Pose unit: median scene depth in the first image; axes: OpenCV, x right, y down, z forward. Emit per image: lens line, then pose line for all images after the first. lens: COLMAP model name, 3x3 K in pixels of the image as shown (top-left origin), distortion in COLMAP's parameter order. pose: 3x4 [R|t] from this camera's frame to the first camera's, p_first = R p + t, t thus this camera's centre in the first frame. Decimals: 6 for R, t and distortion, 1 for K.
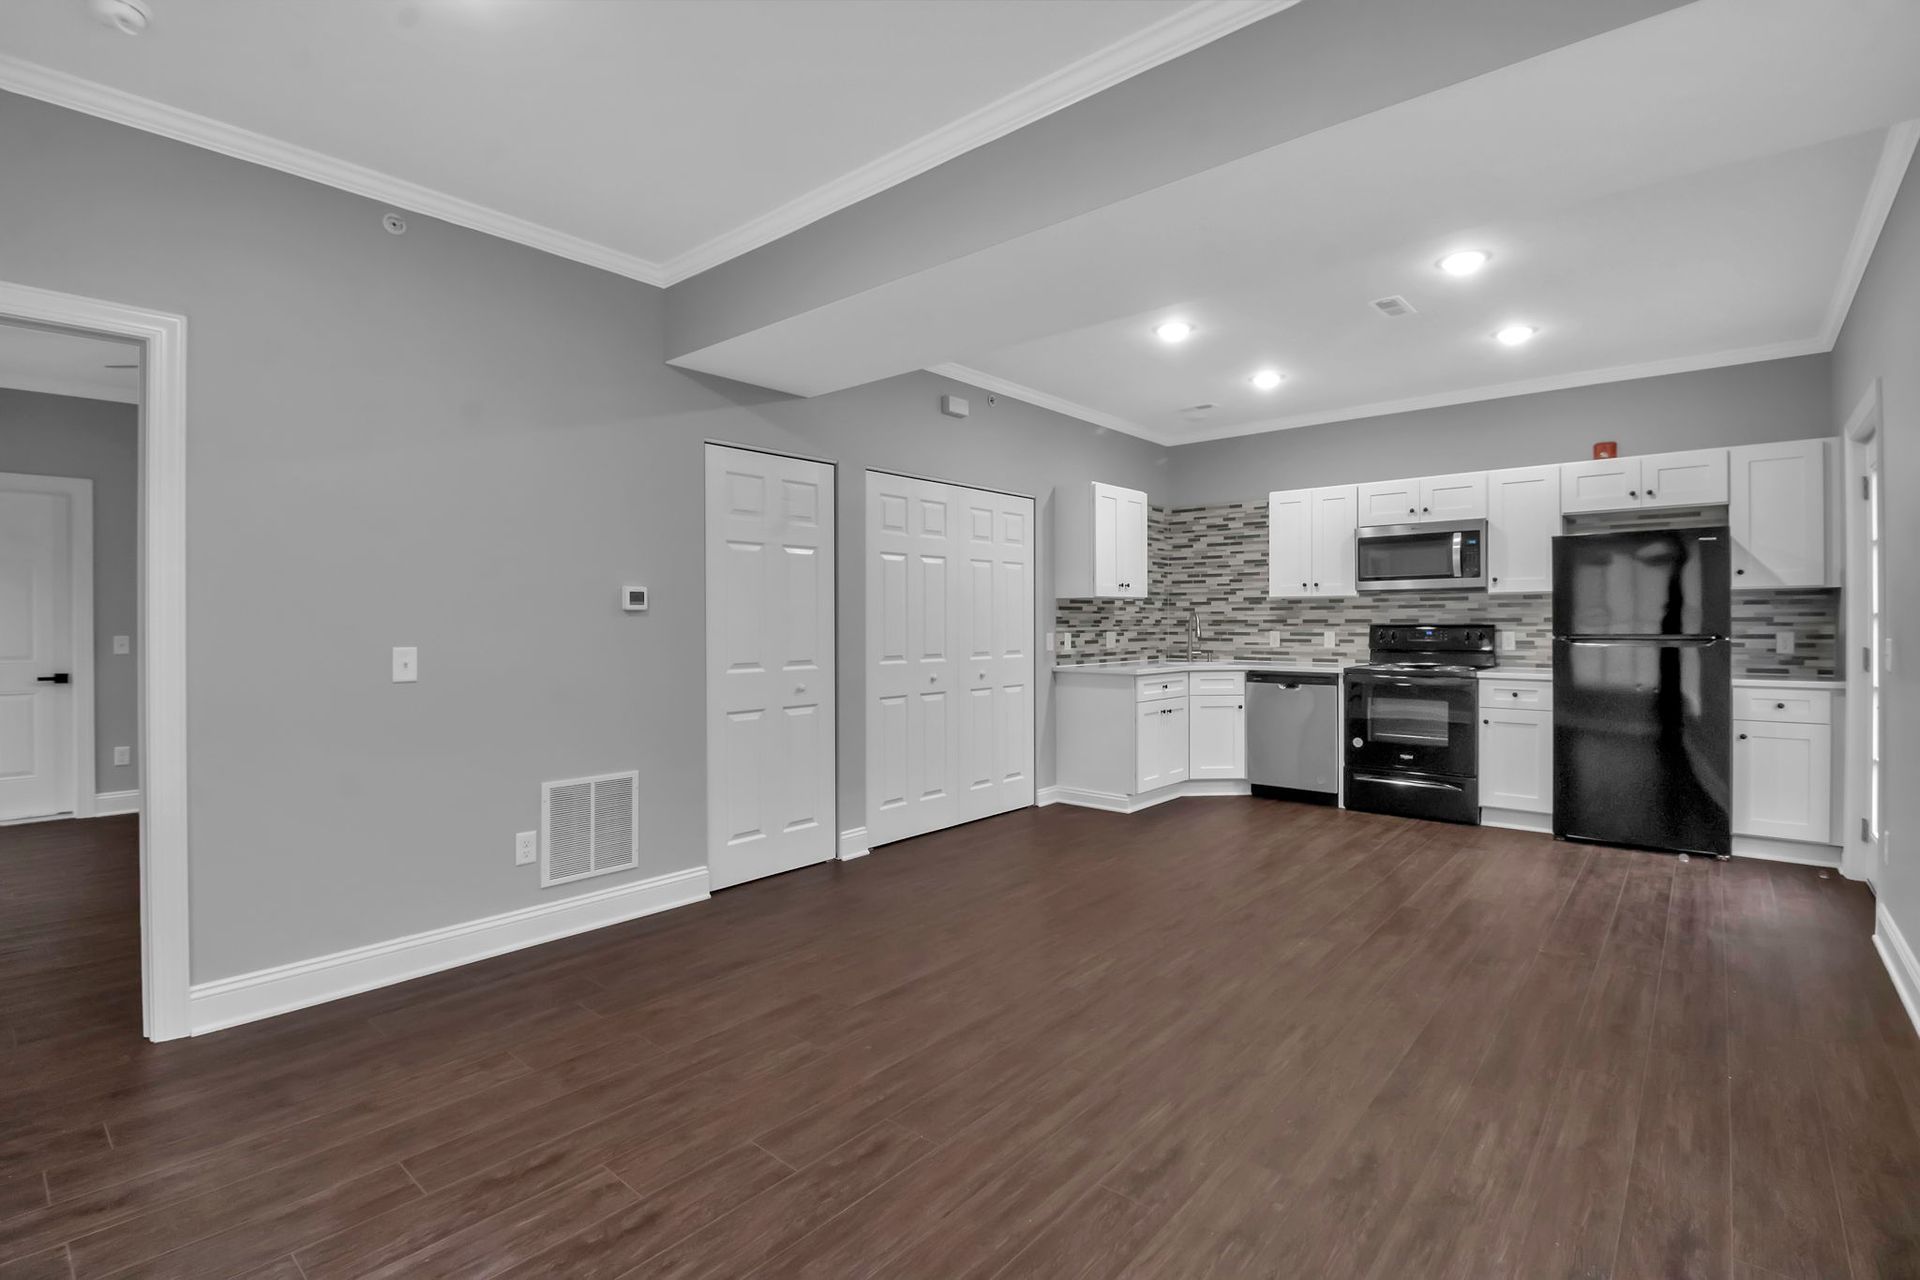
lens RADIAL K [[886.9, 0, 960.8], [0, 886.9, 625.3], [0, 0, 1]] dist [-0.002174, -0.011296]
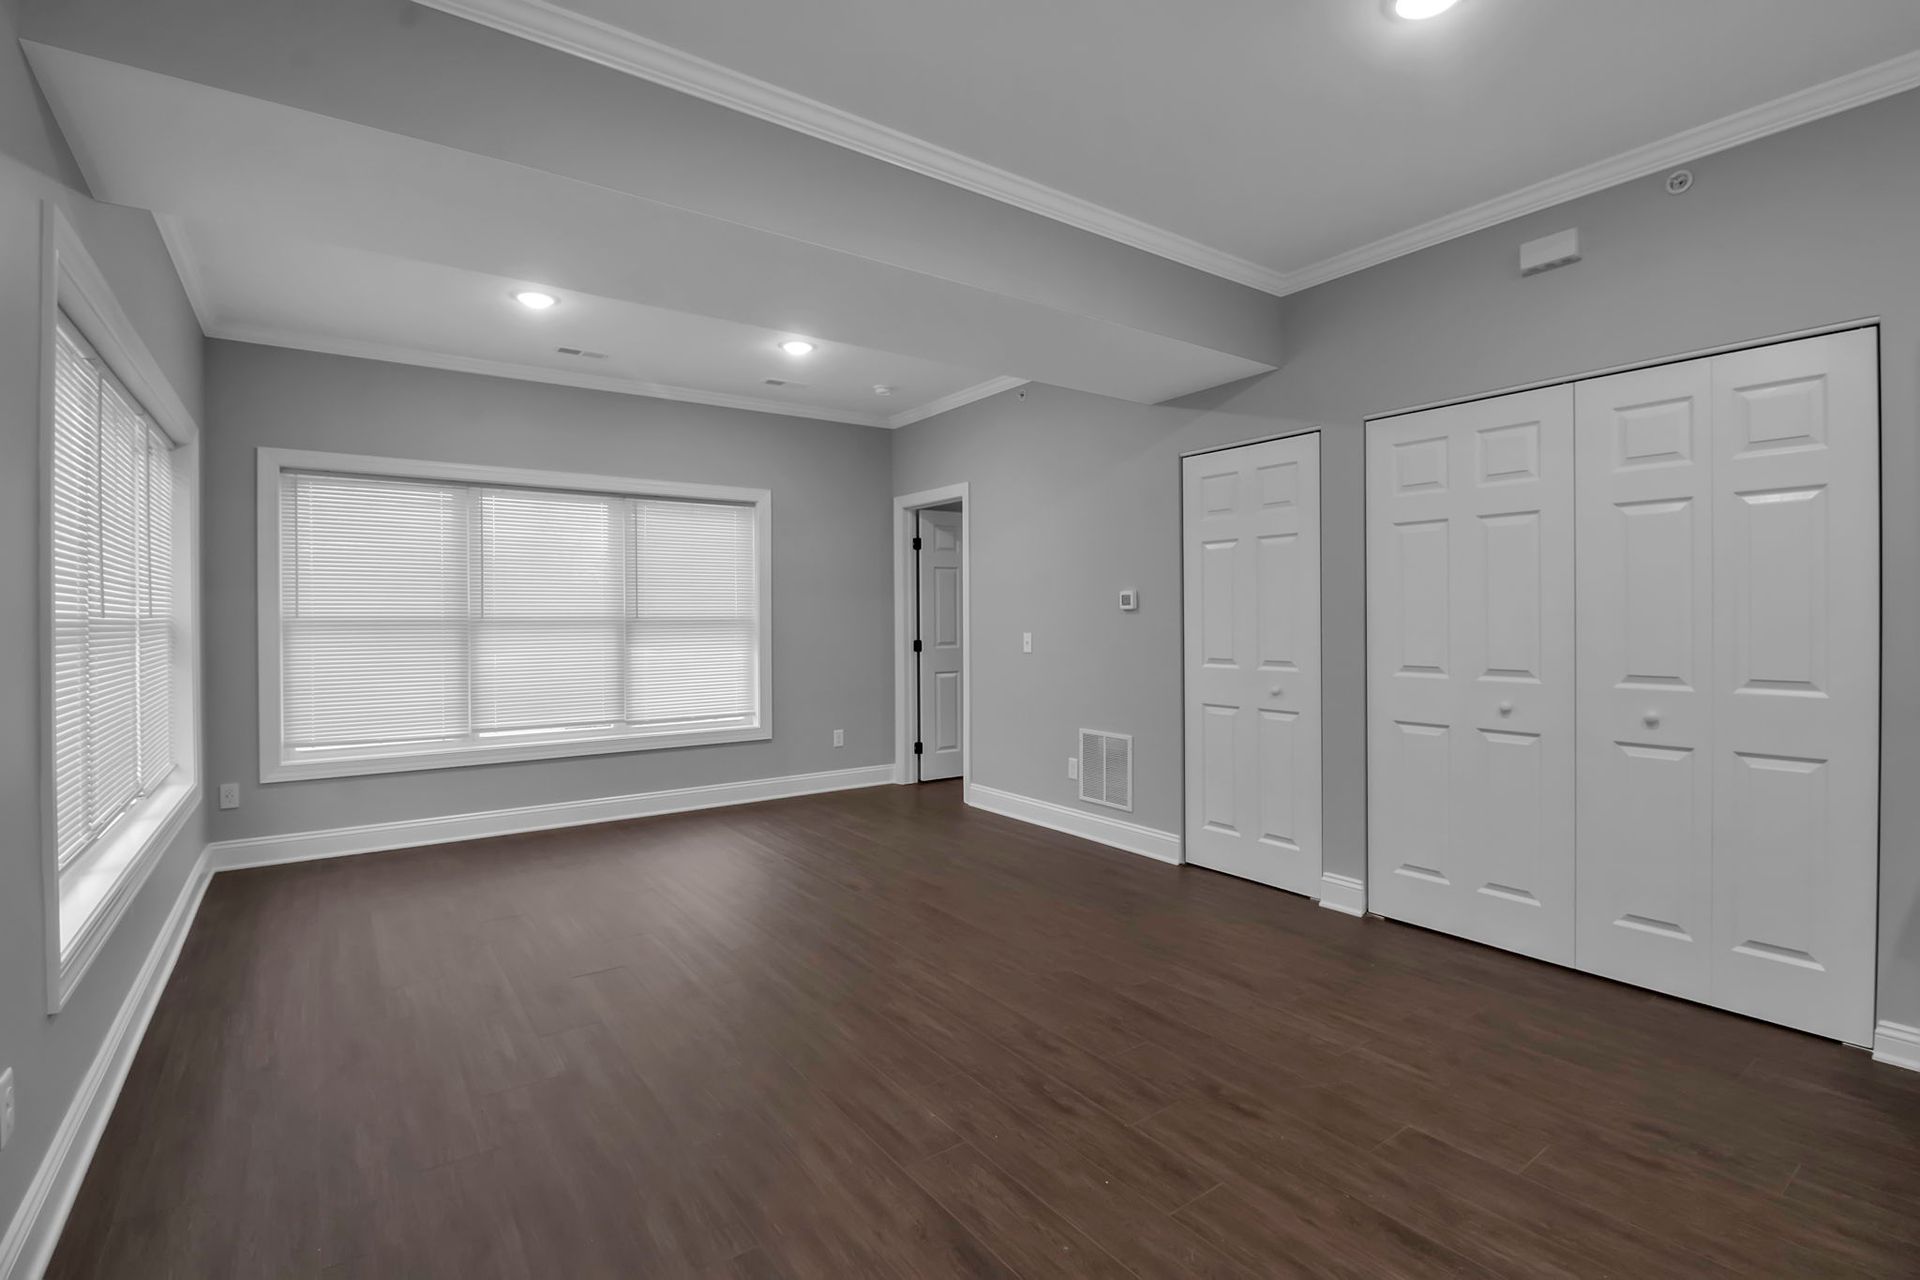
lens RADIAL K [[886.9, 0, 971.7], [0, 886.9, 621.6], [0, 0, 1]] dist [-0.002174, -0.011296]
pose [[-0.230535, 0.008161, -0.973030, 0.601642], [0.001498, 0.999967, 0.008032, -0.006496], [0.973063, 0.000394, -0.230540, 0.700491]]
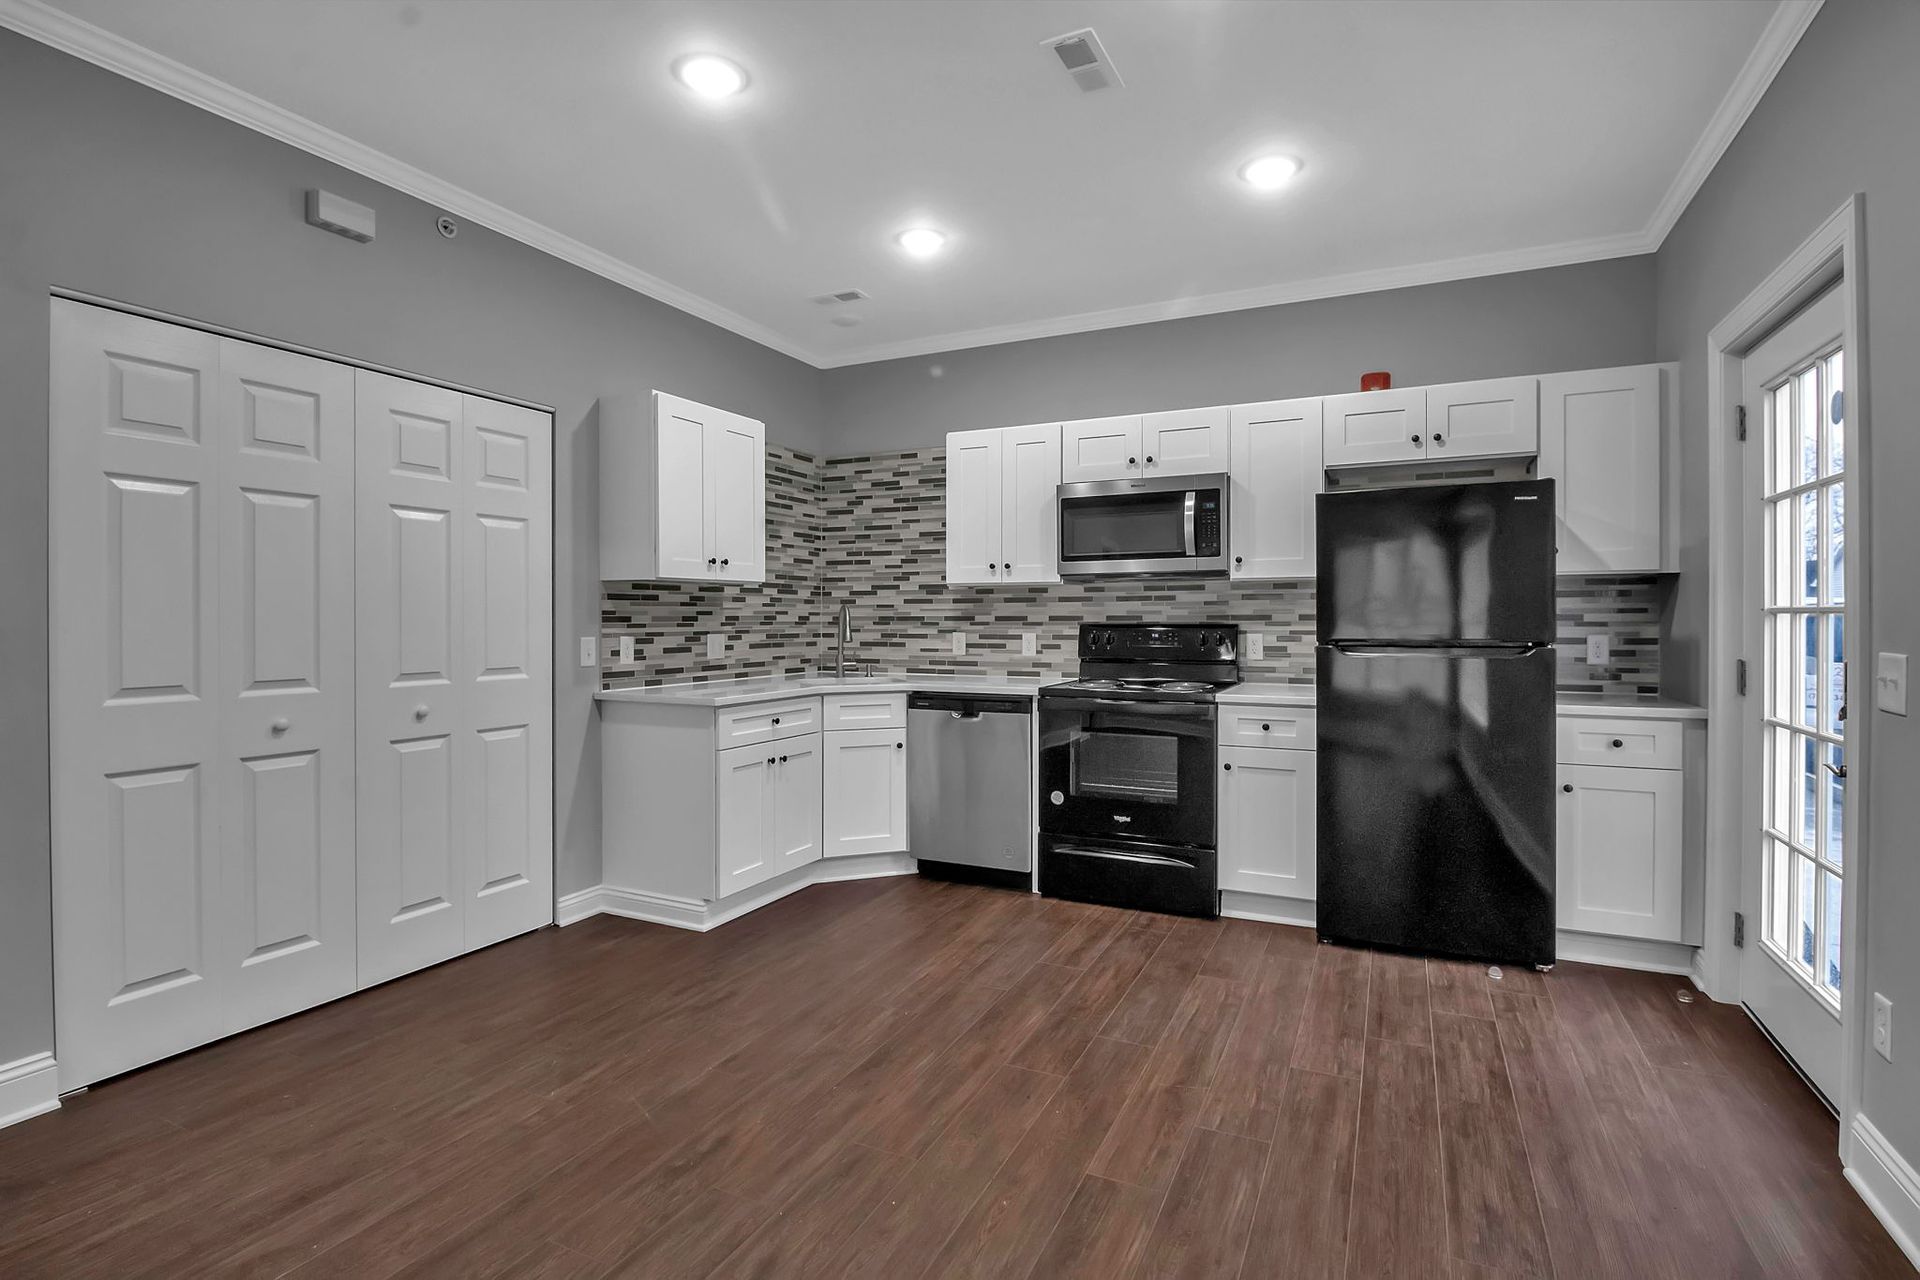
lens RADIAL K [[920.7, 0, 968.3], [0, 920.7, 620.3], [0, 0, 1]] dist [-0.002438, -0.011059]
pose [[0.964895, 0.001869, 0.262628, 0.196512], [-0.001261, 0.999996, -0.002484, -0.001498], [-0.262632, 0.002066, 0.964894, 0.337639]]
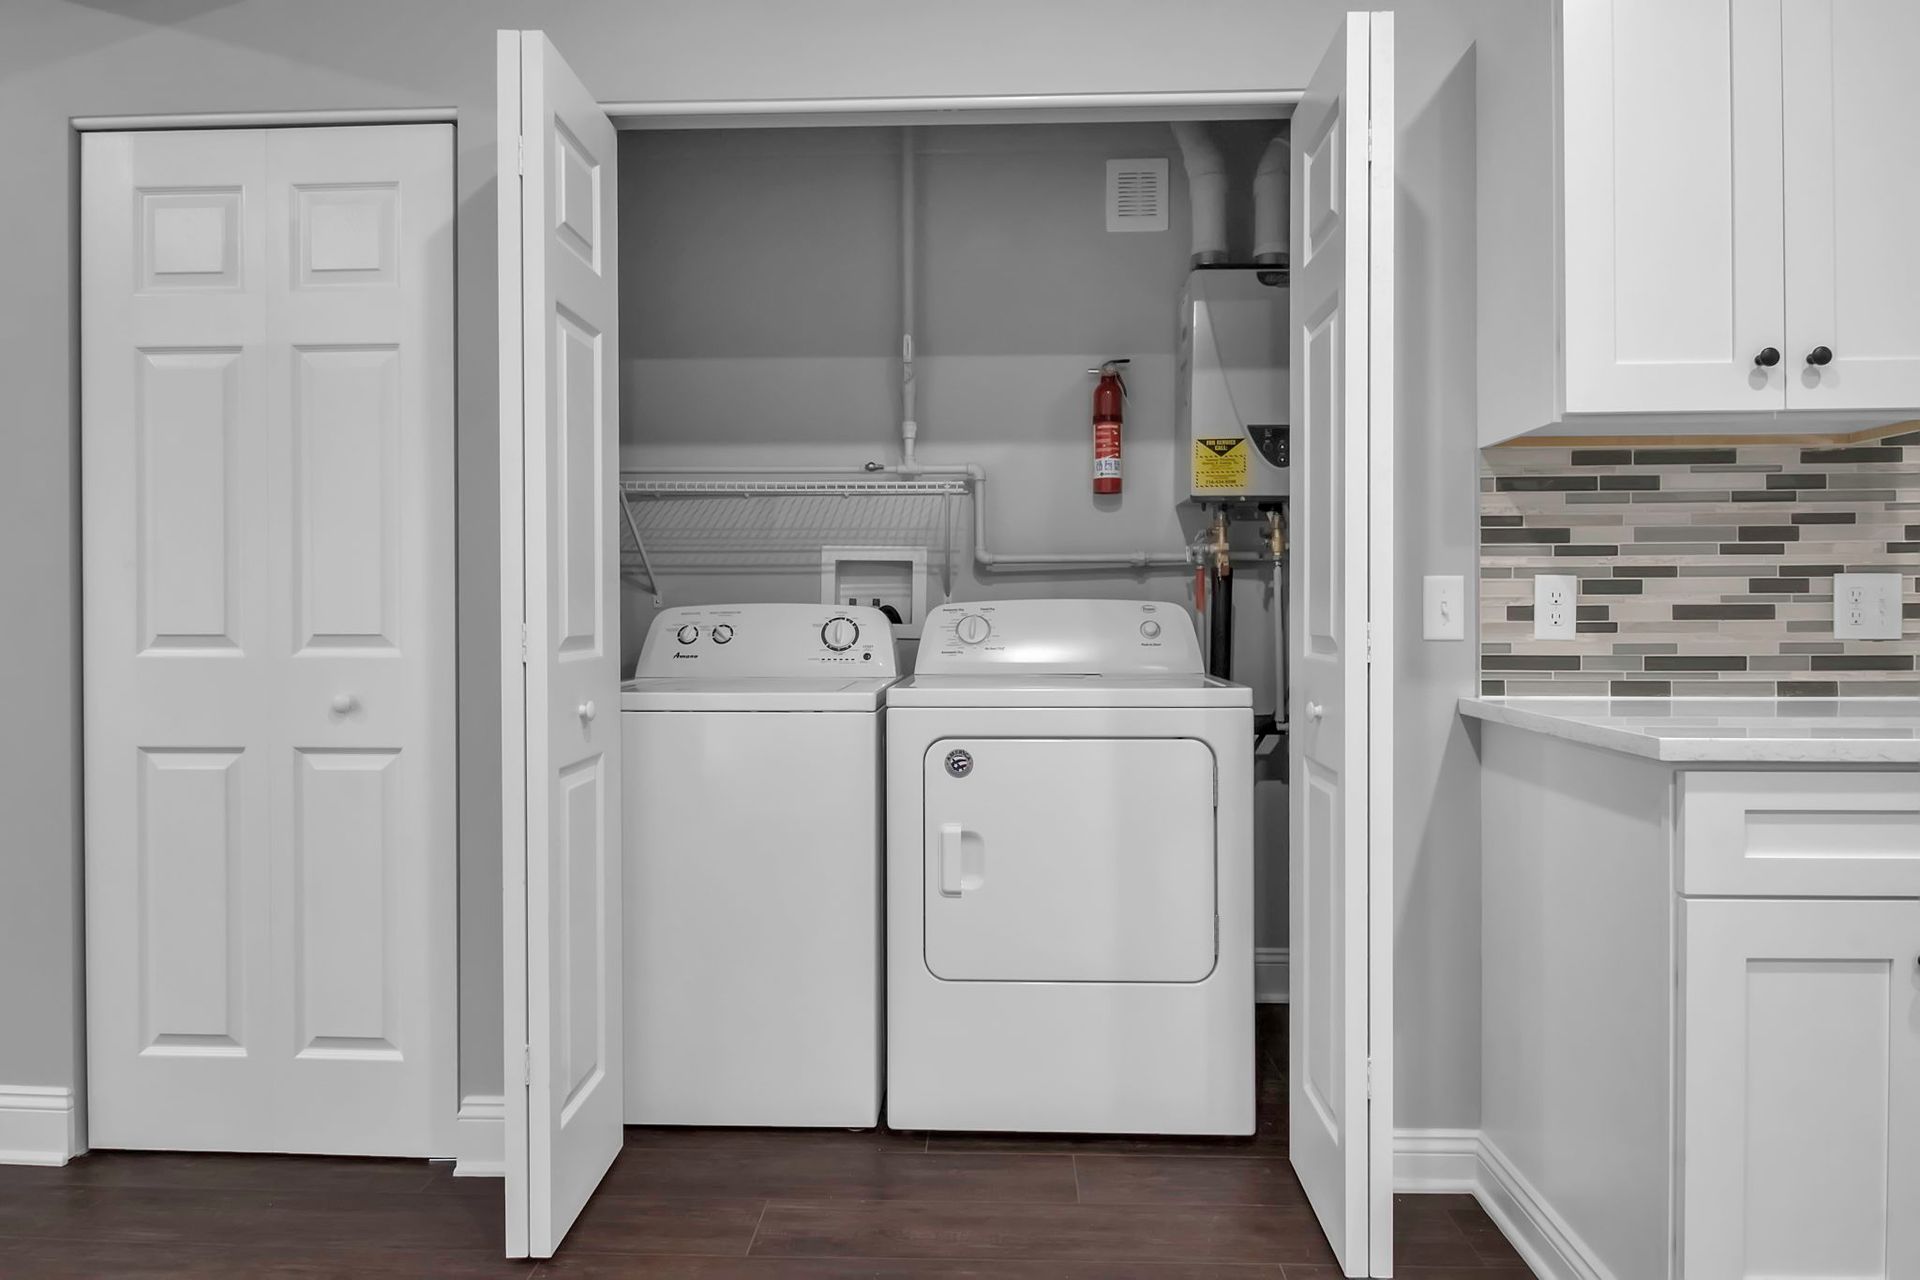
lens RADIAL K [[1100.4, 0, 966.4], [0, 1100.4, 615.3], [0, 0, 1]] dist [0.006493, -0.010435]
pose [[0.618631, 0.003754, -0.785673, 0.293361], [-0.004184, 0.999990, 0.001484, 0.022594], [0.785671, 0.002369, 0.618640, 0.707053]]
